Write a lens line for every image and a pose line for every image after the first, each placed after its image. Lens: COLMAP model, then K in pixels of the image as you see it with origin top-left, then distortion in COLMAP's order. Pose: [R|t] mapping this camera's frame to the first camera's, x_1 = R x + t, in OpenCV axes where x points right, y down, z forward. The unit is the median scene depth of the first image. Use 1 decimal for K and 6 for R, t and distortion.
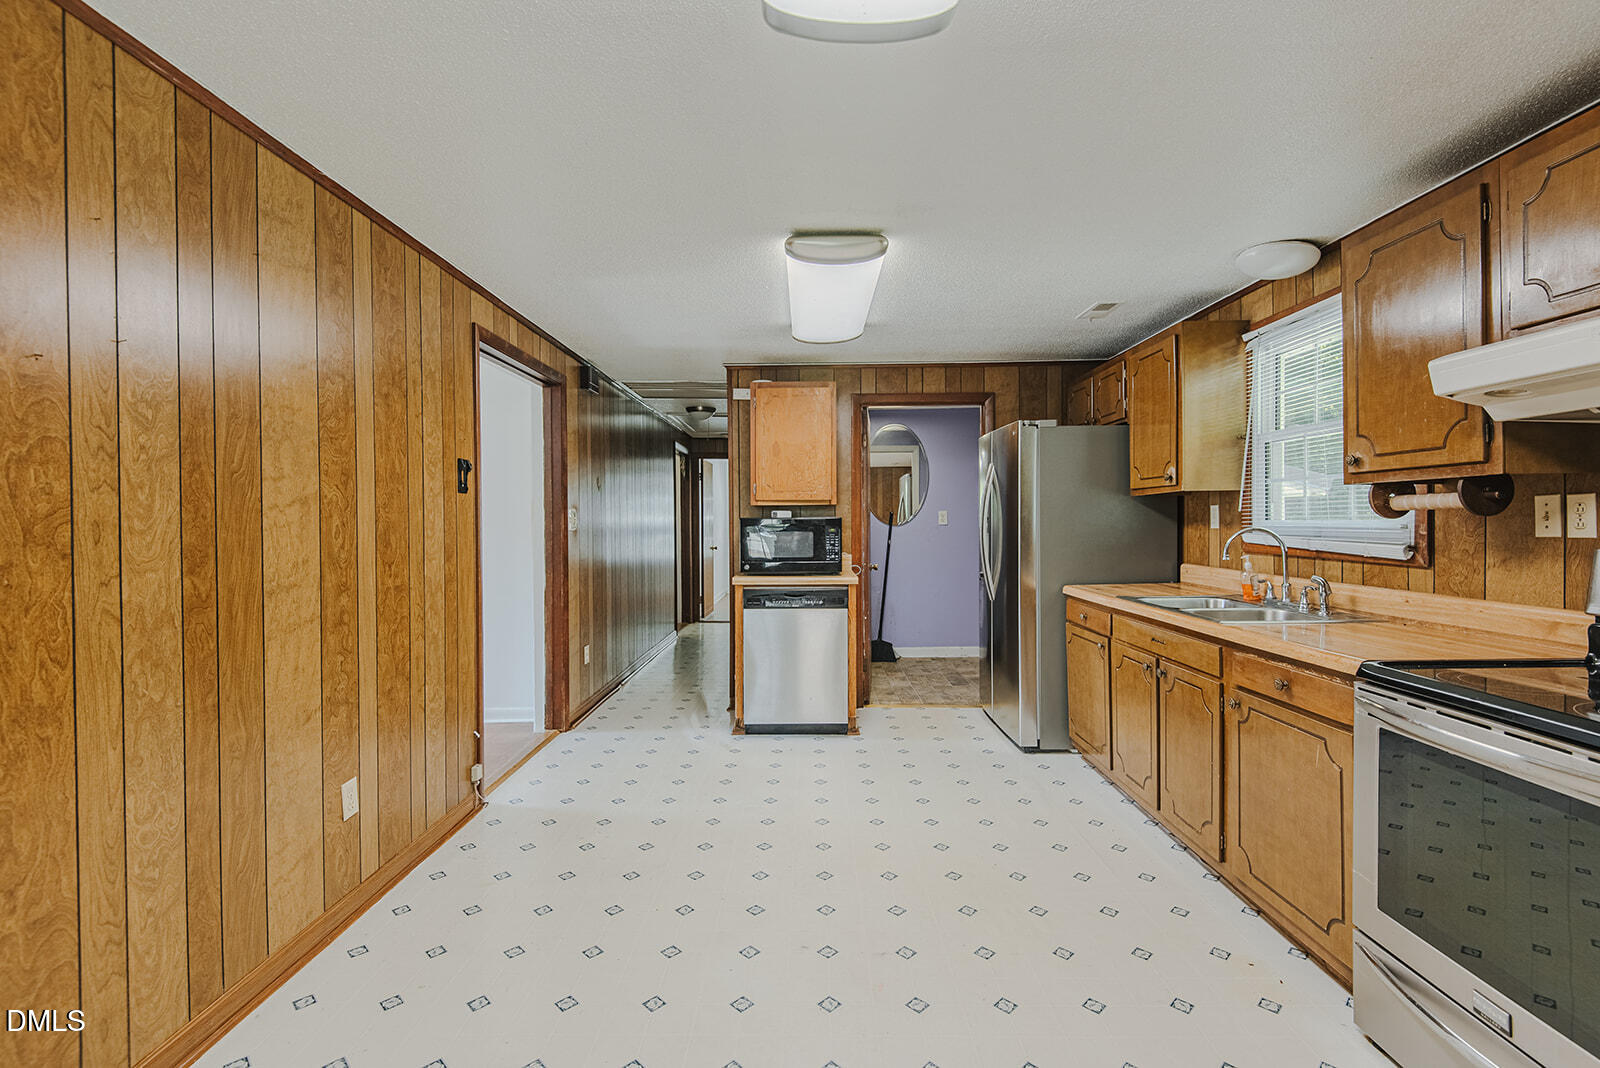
lens RADIAL K [[736.2, 0, 806.3], [0, 736.2, 530.5], [0, 0, 1]] dist [0.040560, -0.024840]
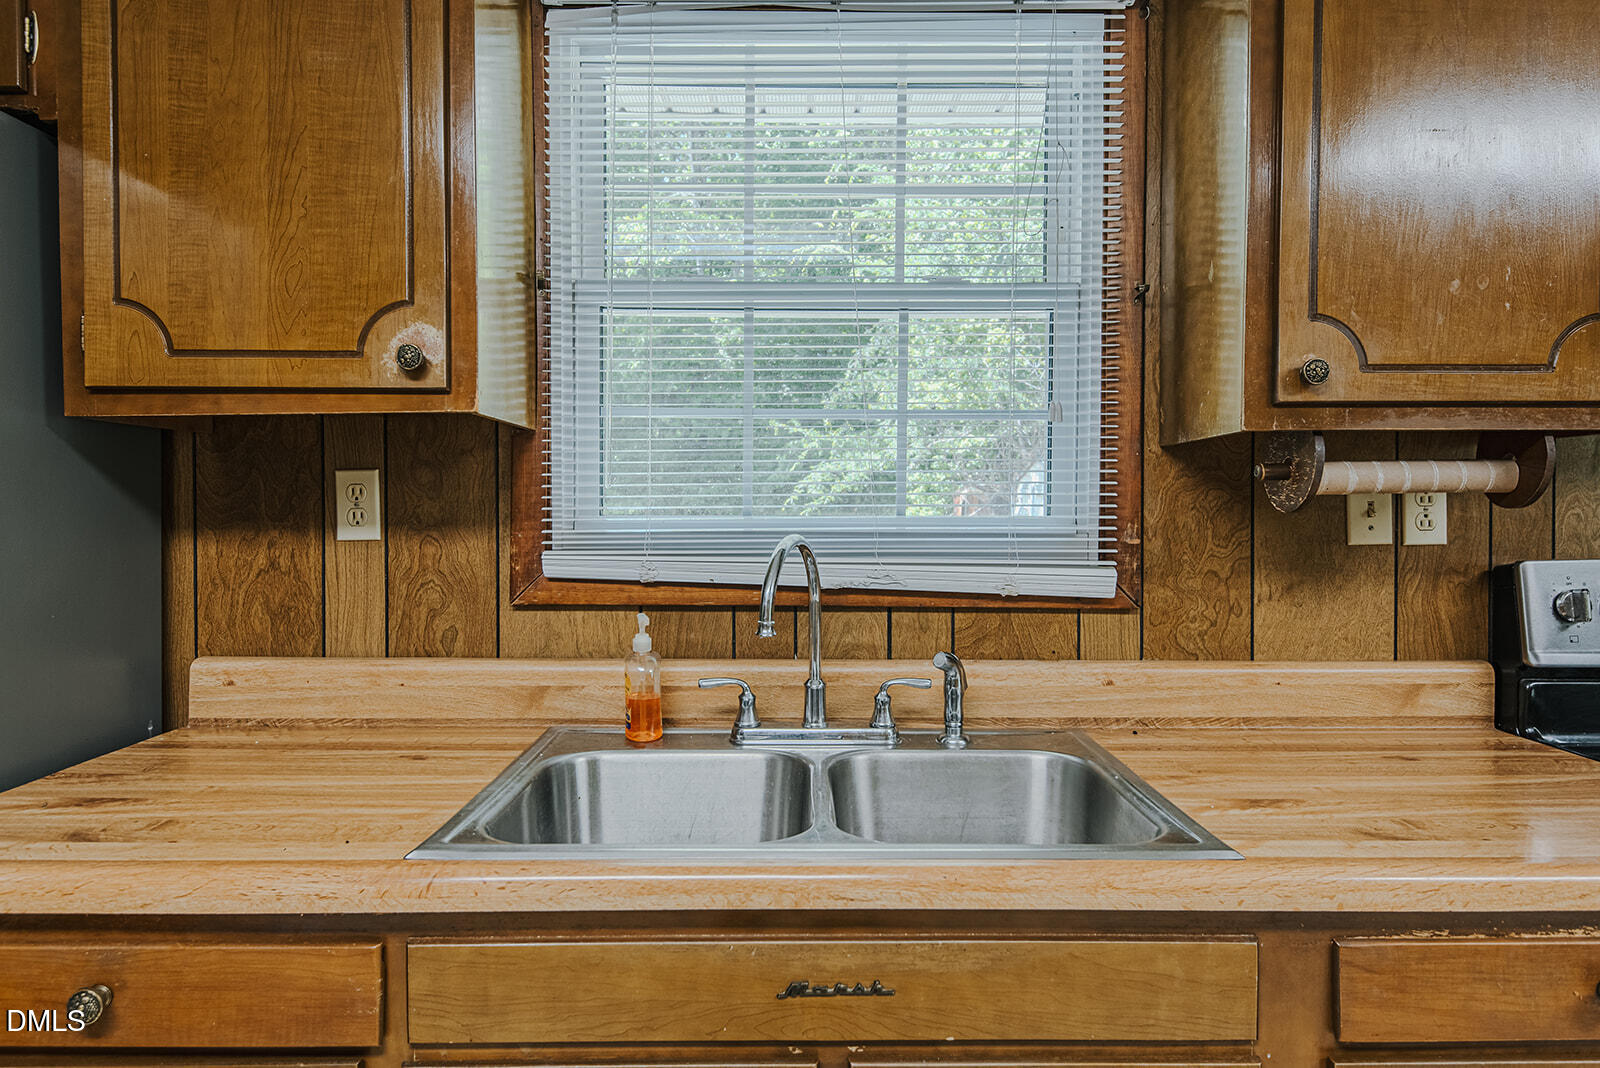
lens RADIAL K [[978.5, 0, 800.0], [0, 978.5, 534.0], [0, 0, 1]] dist [0.026548, 0.000112]
pose [[-0.009430, -0.014419, 0.999852, 0.151838], [0.012512, 0.999816, 0.014536, -0.012562], [-0.999877, 0.012647, -0.009248, 1.088999]]
